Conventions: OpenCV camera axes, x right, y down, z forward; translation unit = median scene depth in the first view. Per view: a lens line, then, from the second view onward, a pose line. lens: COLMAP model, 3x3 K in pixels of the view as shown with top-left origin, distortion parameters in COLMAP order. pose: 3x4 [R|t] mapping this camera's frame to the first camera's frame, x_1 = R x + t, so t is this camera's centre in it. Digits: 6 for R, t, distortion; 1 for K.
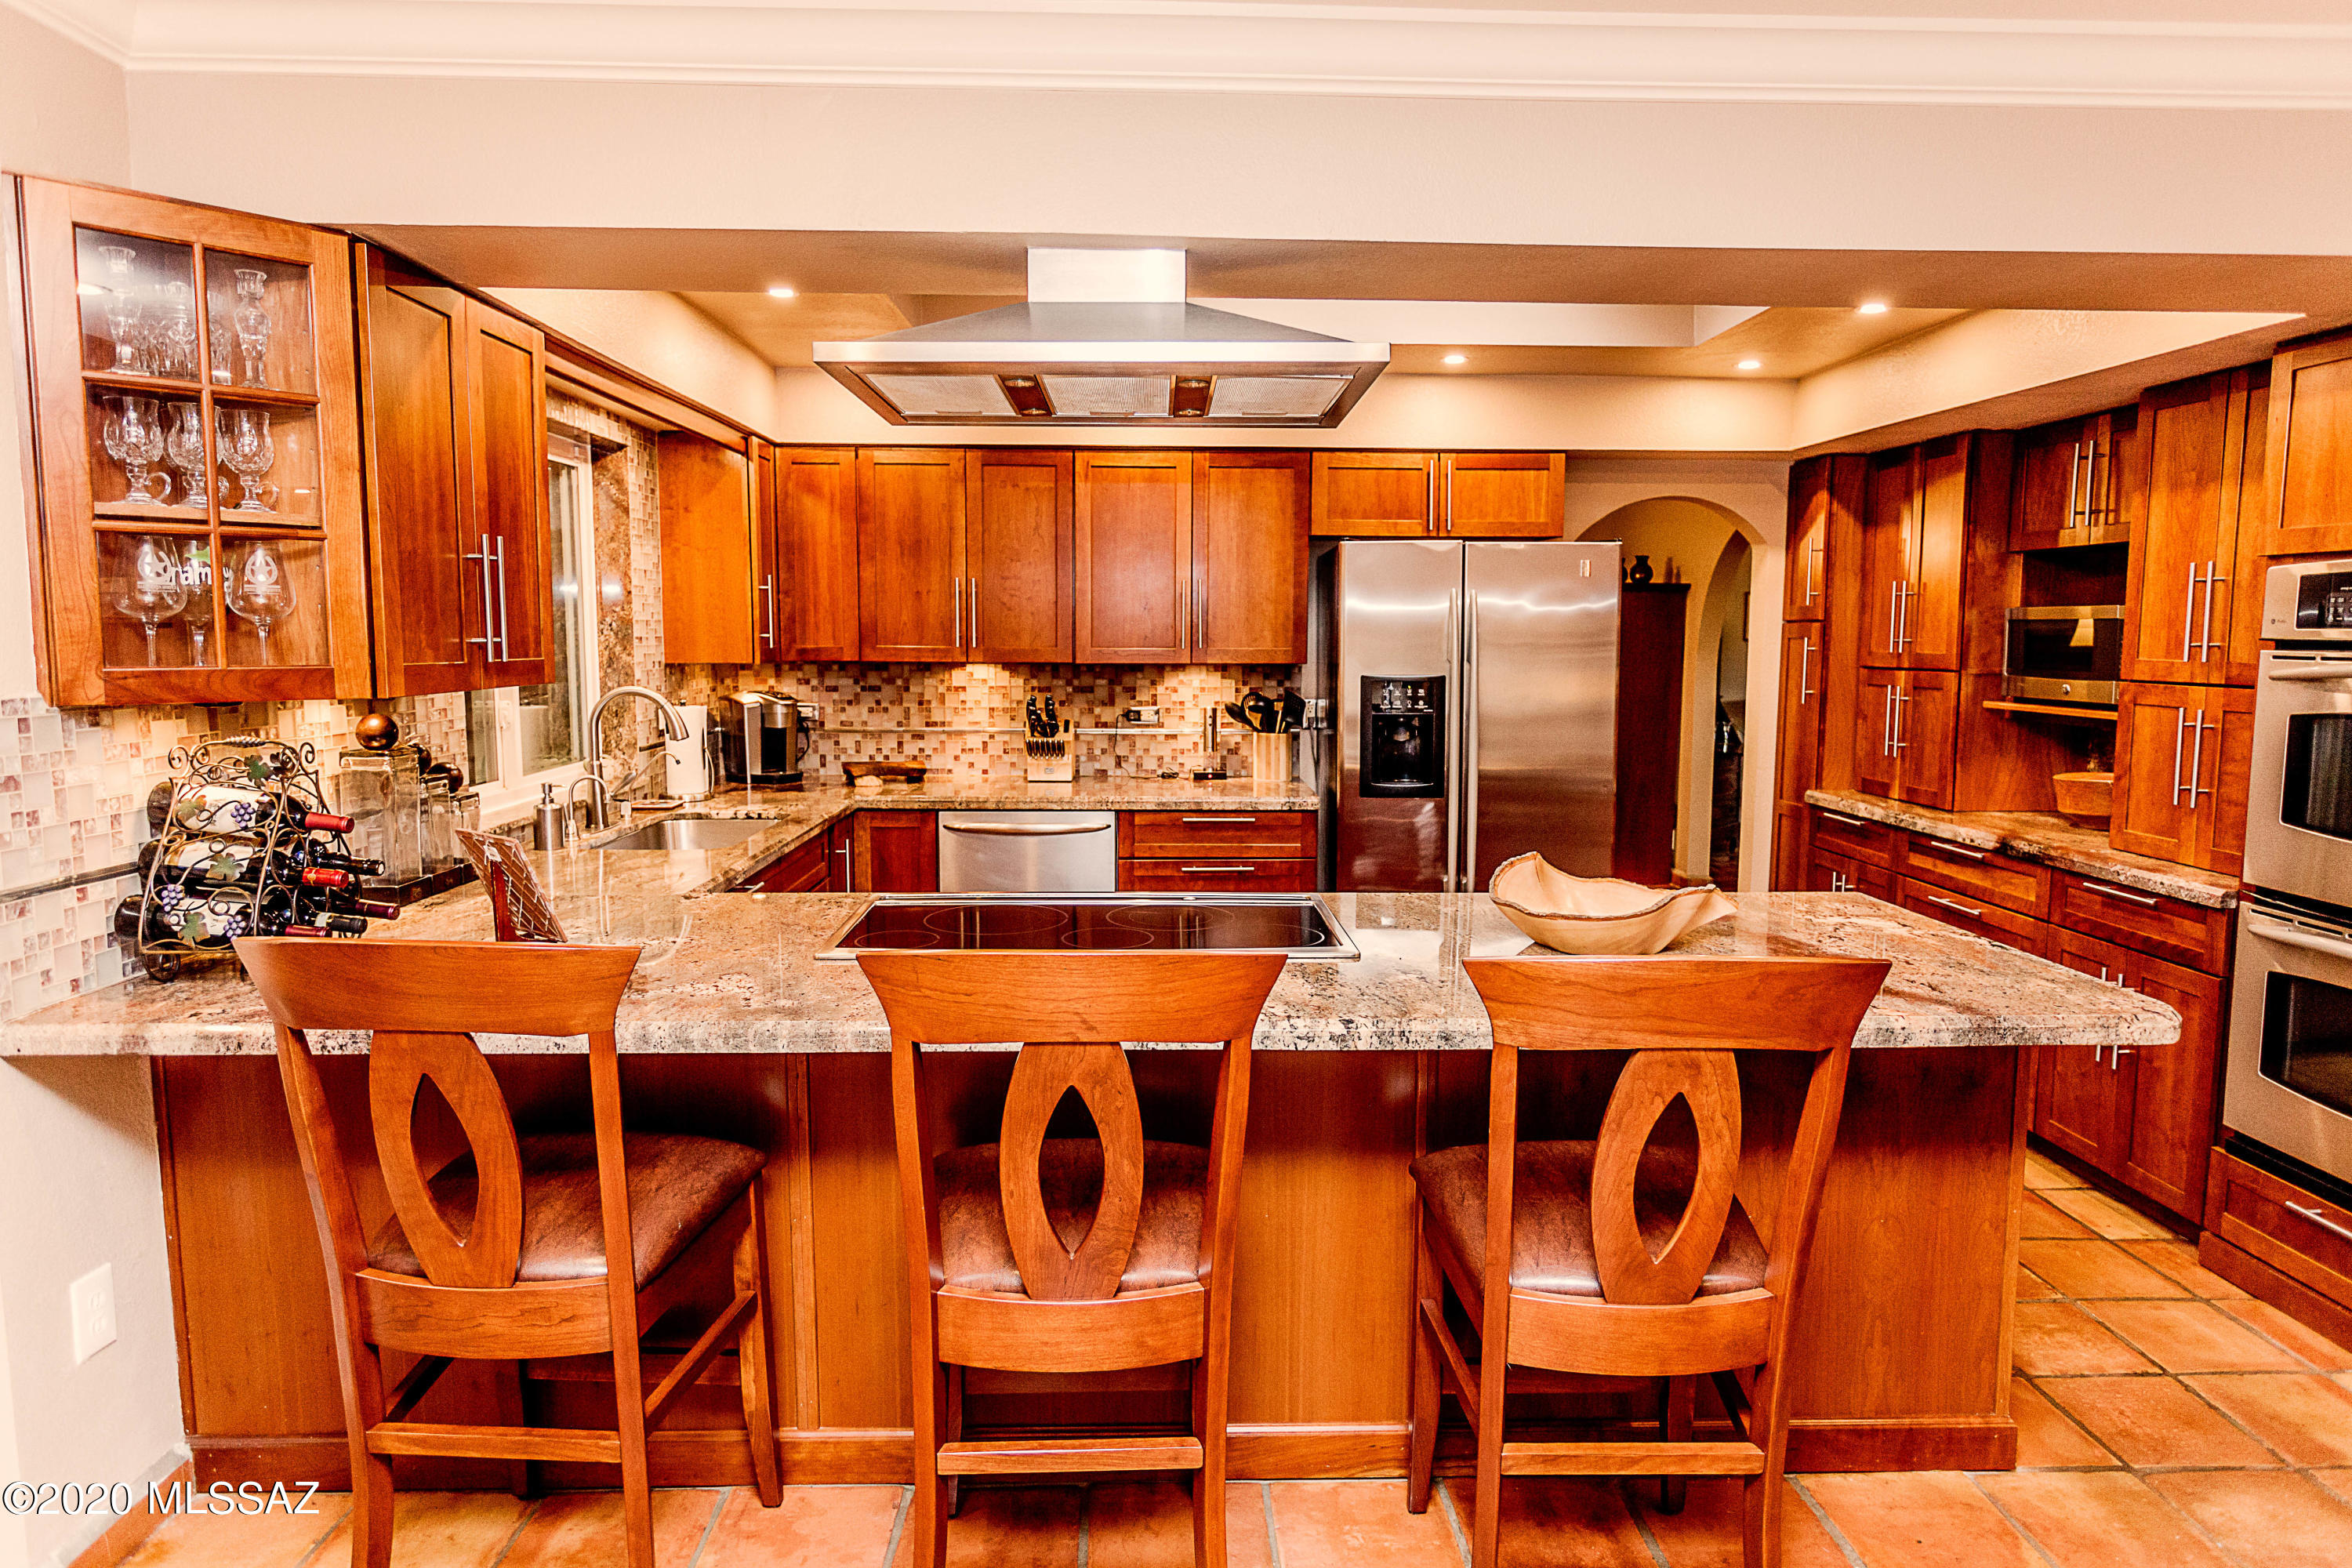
lens RADIAL K [[1381.0, 0, 1187.4], [0, 1381.0, 775.5], [0, 0, 1]] dist [-0.007099, -0.000063]
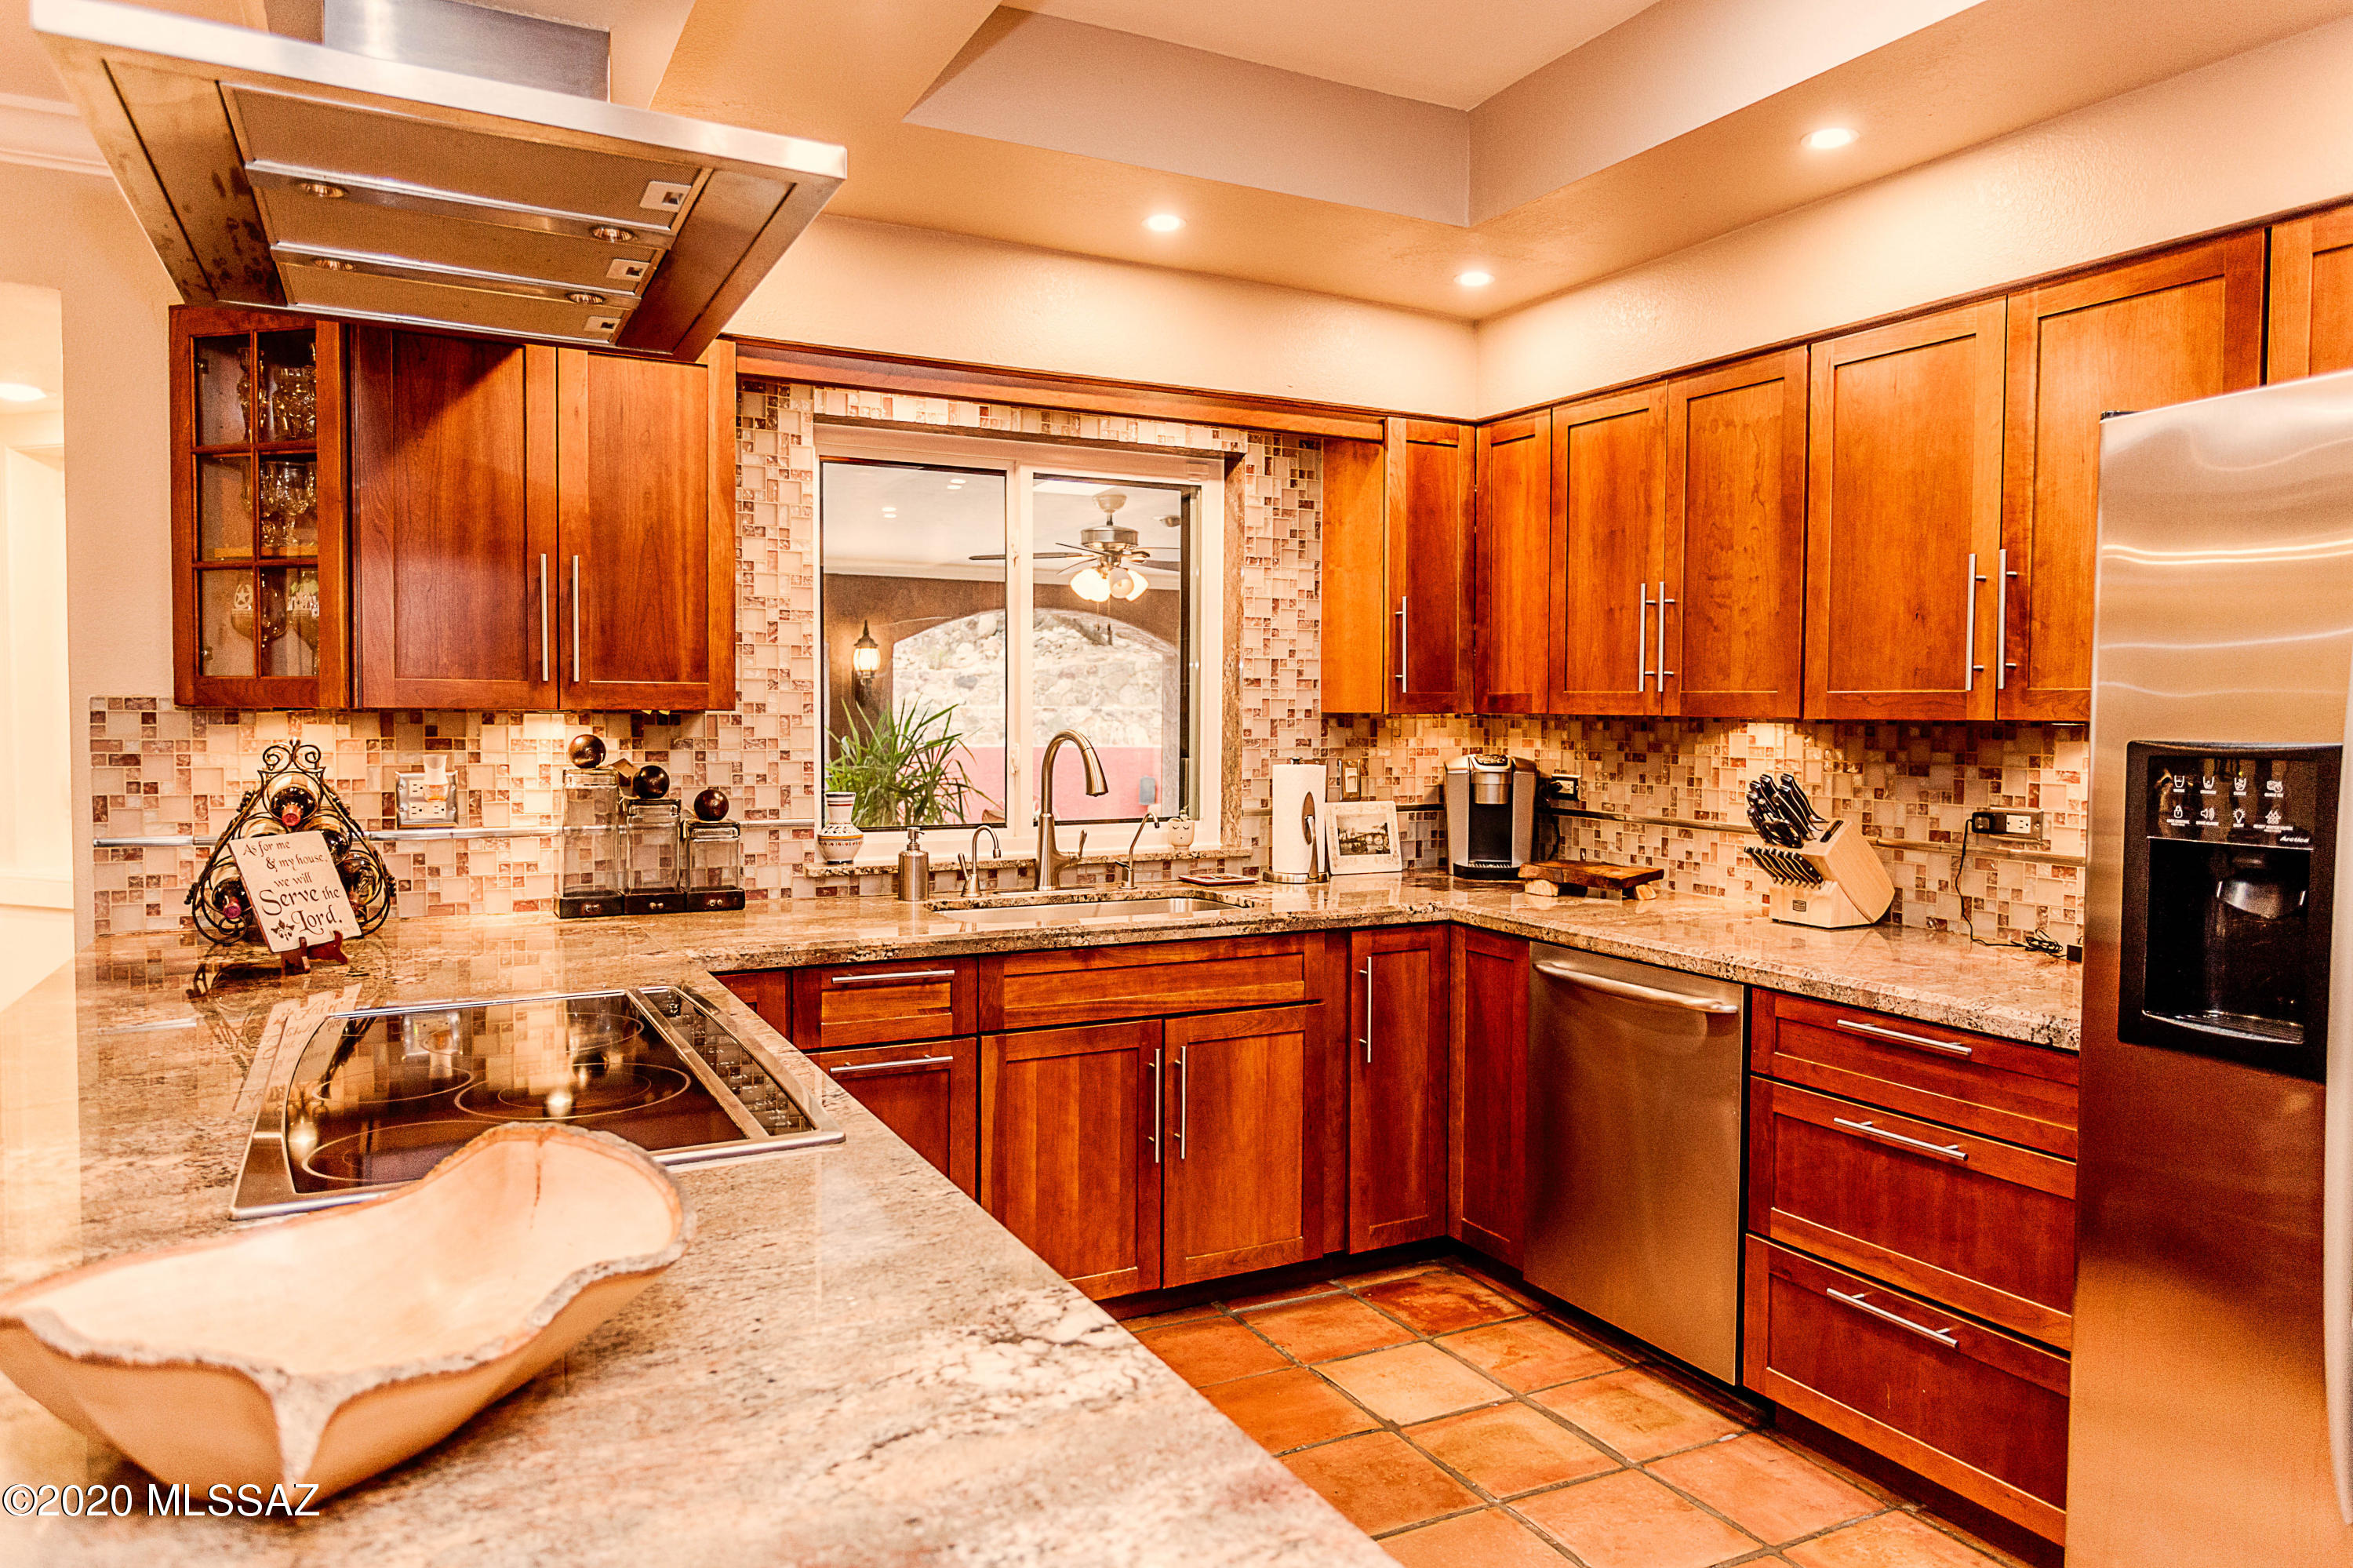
lens RADIAL K [[1534.6, 0, 1182.1], [0, 1534.6, 769.2], [0, 0, 1]] dist [0.009959, 0.002512]
pose [[0.433974, 0.033846, -0.900289, 0.355461], [-0.099742, 0.994956, -0.010674, -0.026994], [0.895387, 0.094429, 0.435161, 0.472973]]
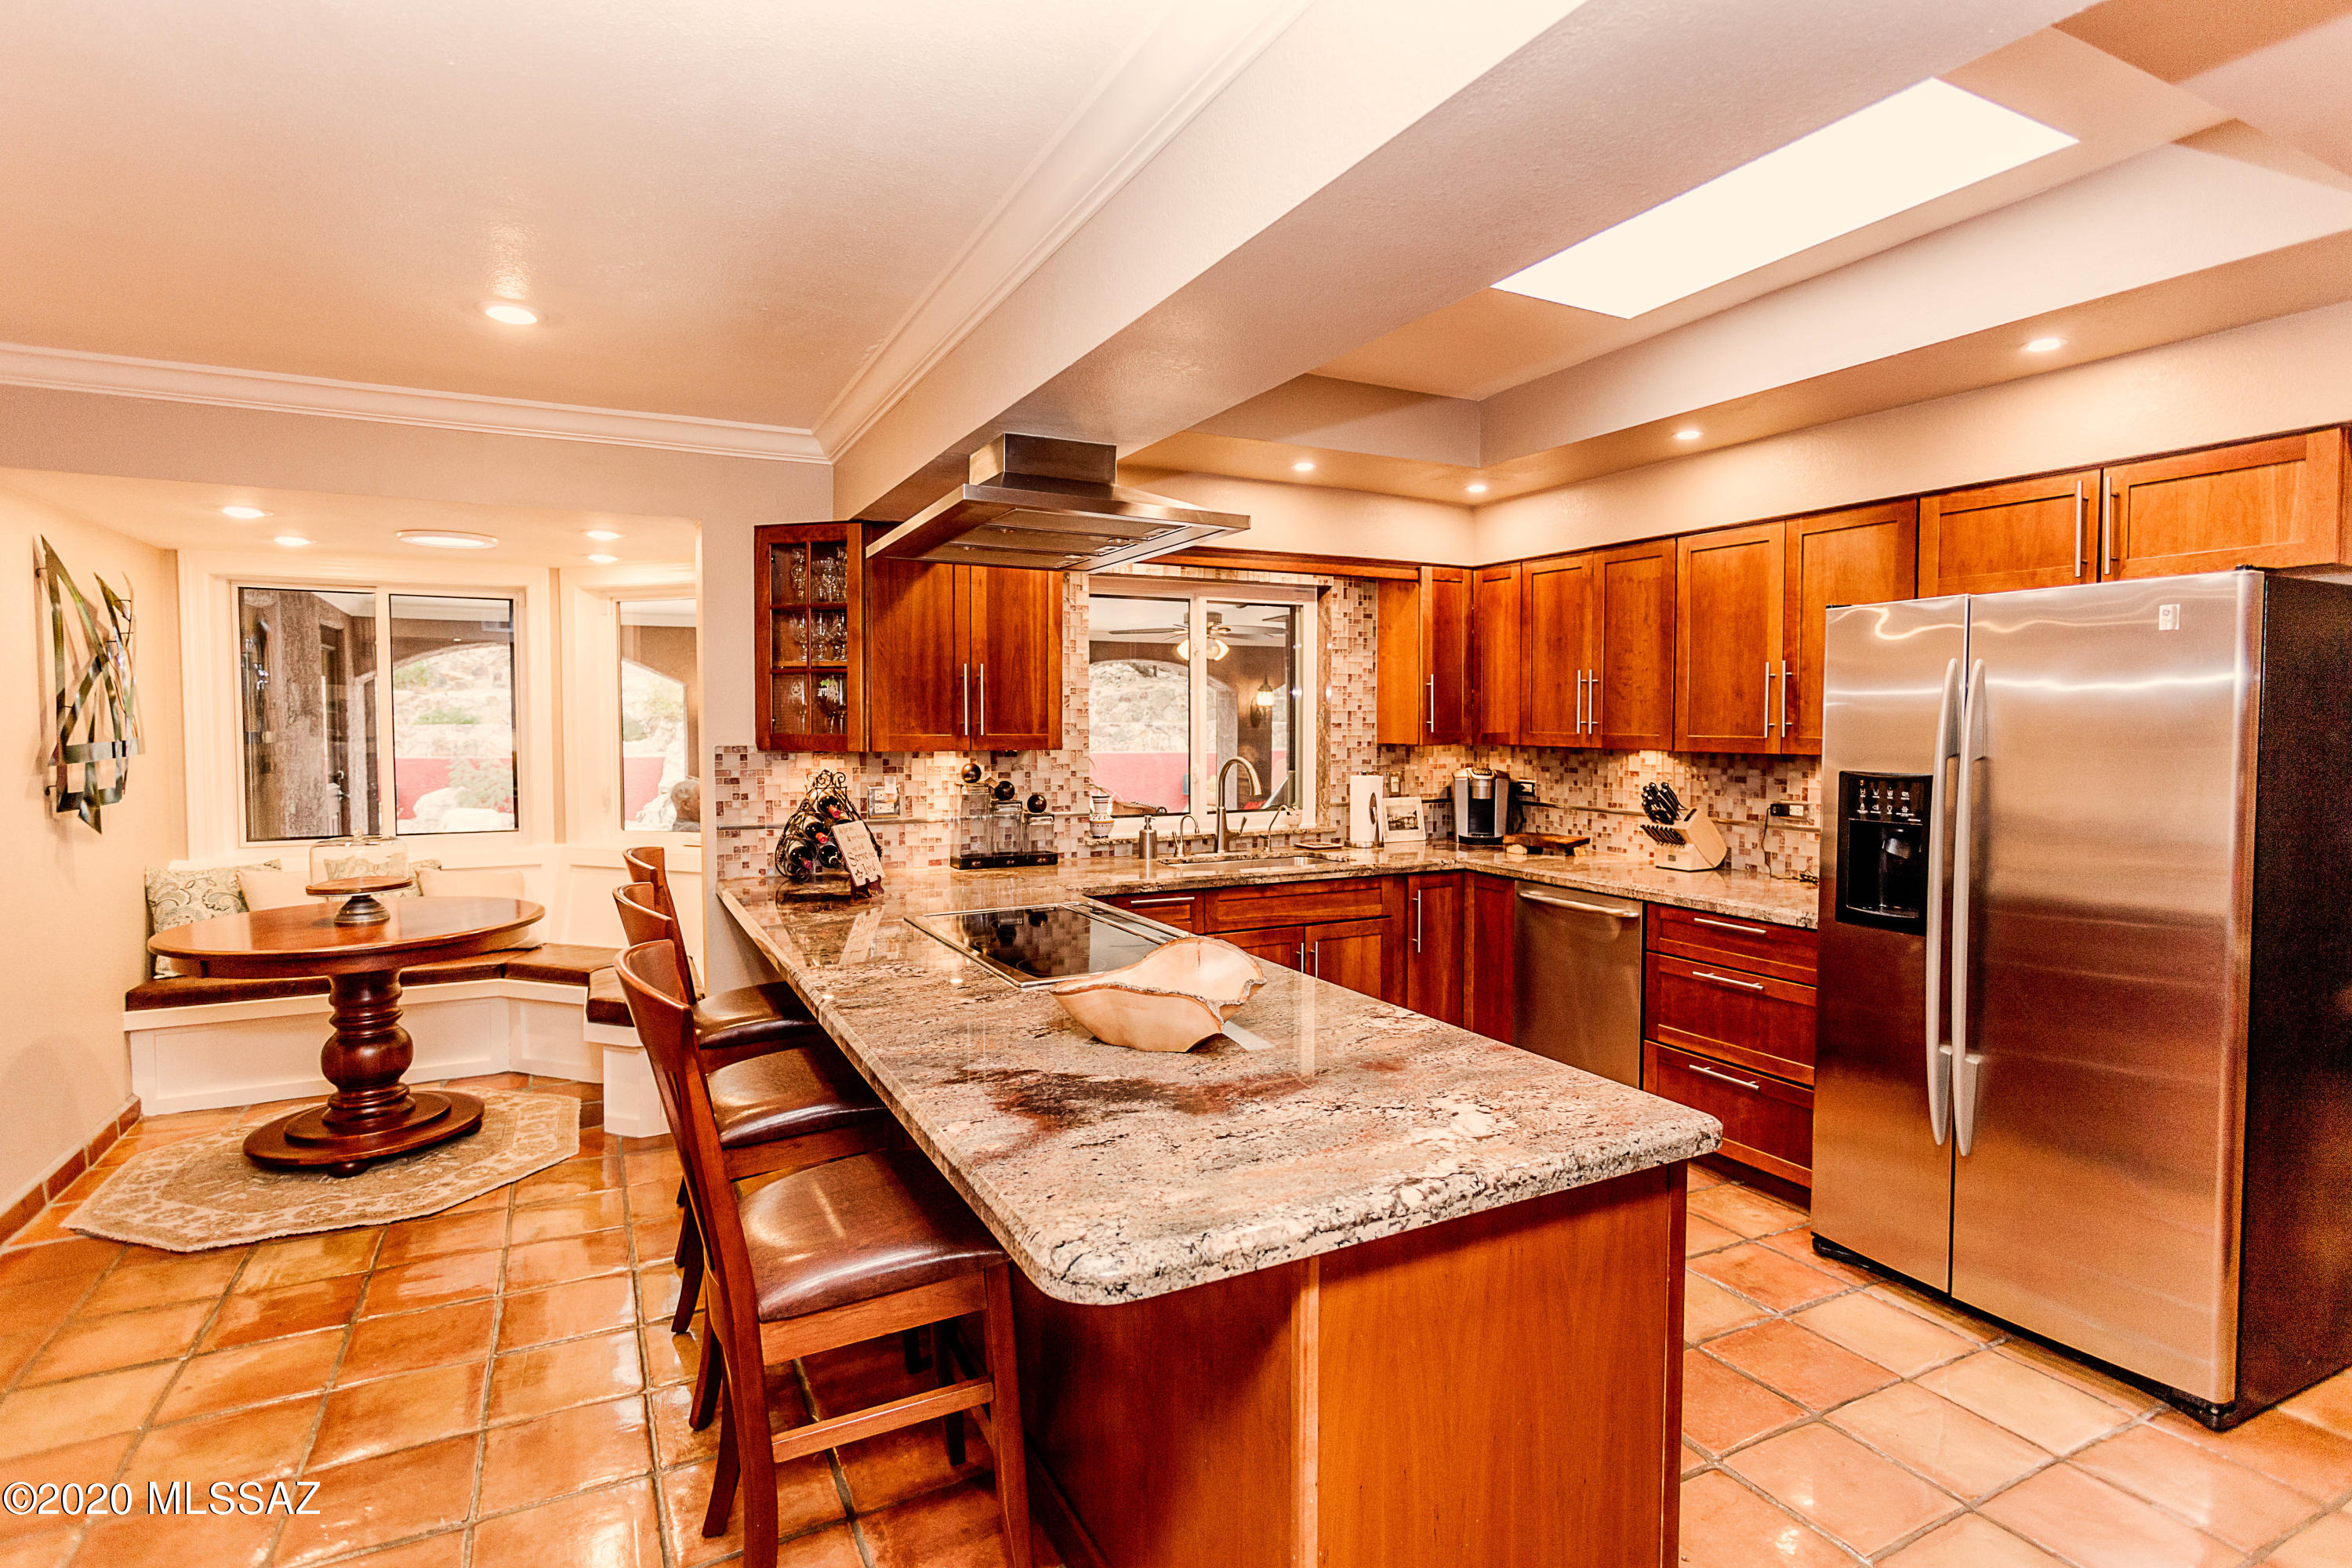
lens RADIAL K [[1183.2, 0, 1186.2], [0, 1183.2, 768.6], [0, 0, 1]] dist [0.006061, 0.000941]
pose [[0.434372, 0.034069, -0.900089, 0.502786], [-0.093673, 0.995575, -0.007523, -0.027841], [0.895849, 0.087582, 0.435642, 0.300406]]
